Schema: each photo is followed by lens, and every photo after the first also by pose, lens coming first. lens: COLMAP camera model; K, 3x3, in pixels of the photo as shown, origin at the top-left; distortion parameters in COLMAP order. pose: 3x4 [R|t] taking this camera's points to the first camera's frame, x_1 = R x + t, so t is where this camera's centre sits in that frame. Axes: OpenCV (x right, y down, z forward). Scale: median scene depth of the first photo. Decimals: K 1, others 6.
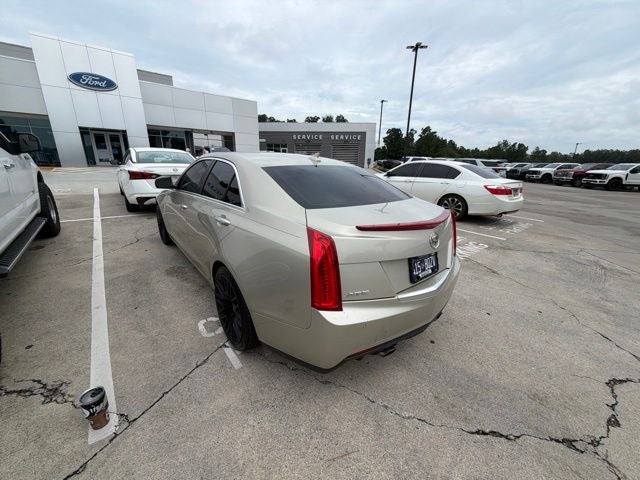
lens RADIAL K [[254.5, 0, 319.7], [0, 254.5, 238.9], [0, 0, 1]] dist [0.000779, -0.000425]
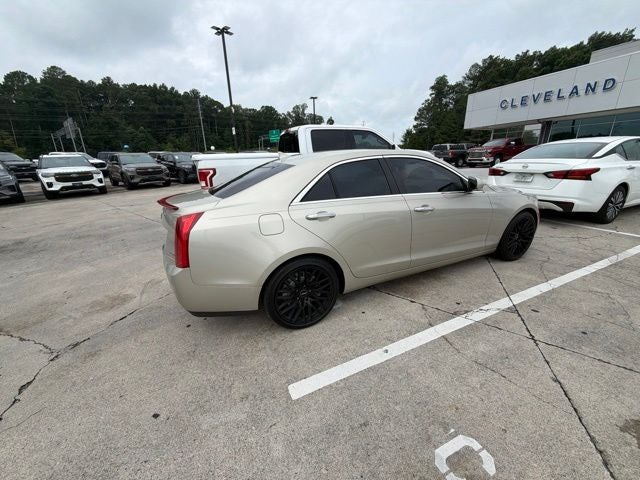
lens RADIAL K [[254.5, 0, 320.4], [0, 254.5, 237.1], [0, 0, 1]] dist [0.000779, -0.000425]
pose [[-0.269195, 0.266736, -0.925411, 0.618542], [-0.257916, 0.905818, 0.336115, -0.233149], [0.927908, 0.329159, -0.175046, 0.820032]]
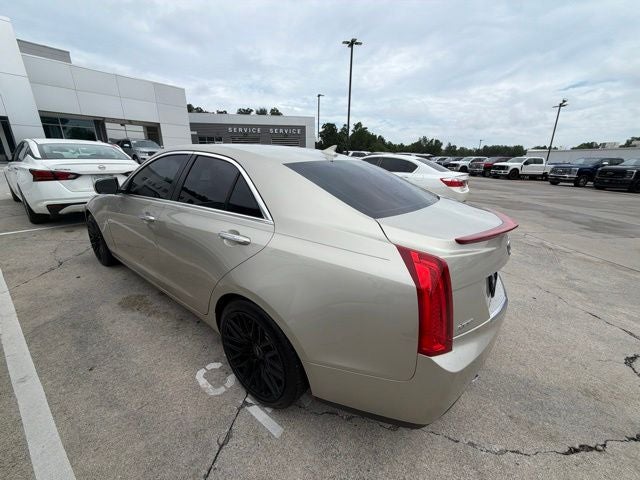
lens RADIAL K [[254.5, 0, 320.4], [0, 254.5, 239.3], [0, 0, 1]] dist [0.000779, -0.000425]
pose [[0.971807, -0.076489, 0.223028, -0.140272], [0.071779, 0.996994, 0.029163, -0.033441], [-0.224588, -0.012332, 0.974376, 0.108667]]
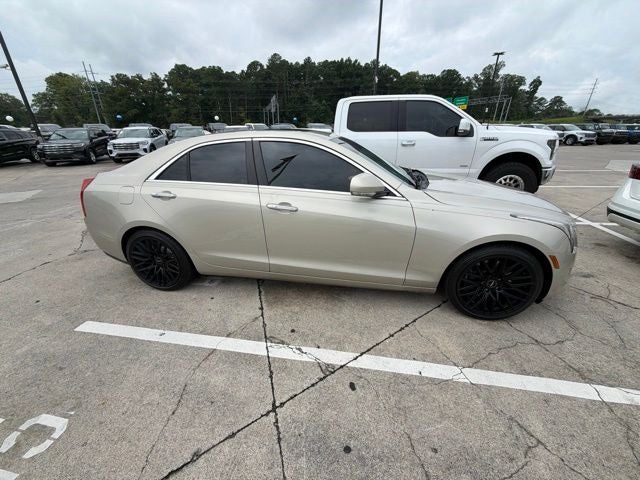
lens RADIAL K [[254.5, 0, 320.9], [0, 254.5, 238.4], [0, 0, 1]] dist [0.000779, -0.000425]
pose [[-0.766063, 0.222419, -0.603056, 0.233271], [-0.202134, 0.807259, 0.554504, -0.392082], [0.610155, 0.546683, -0.573453, 1.276531]]
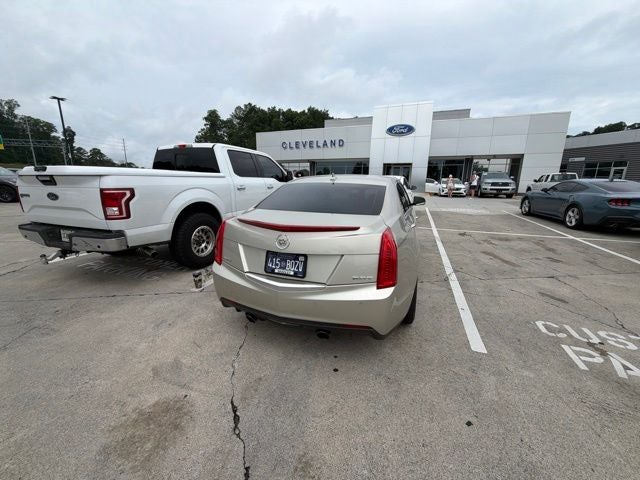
lens RADIAL K [[254.5, 0, 320.1], [0, 254.5, 237.9], [0, 0, 1]] dist [0.000779, -0.000425]
pose [[0.502789, 0.161345, -0.849218, 0.573135], [-0.247273, 0.968218, 0.037553, -0.037652], [0.828287, 0.191107, 0.526705, 0.198366]]
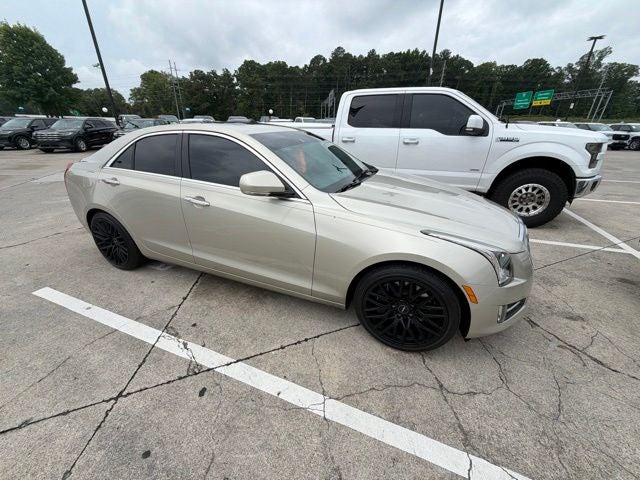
lens RADIAL K [[254.5, 0, 320.0], [0, 254.5, 238.1], [0, 0, 1]] dist [0.000779, -0.000425]
pose [[-0.883108, 0.146142, -0.445829, 0.004318], [-0.175753, 0.778011, 0.603166, -0.434746], [0.435008, 0.611016, -0.661383, 1.386004]]
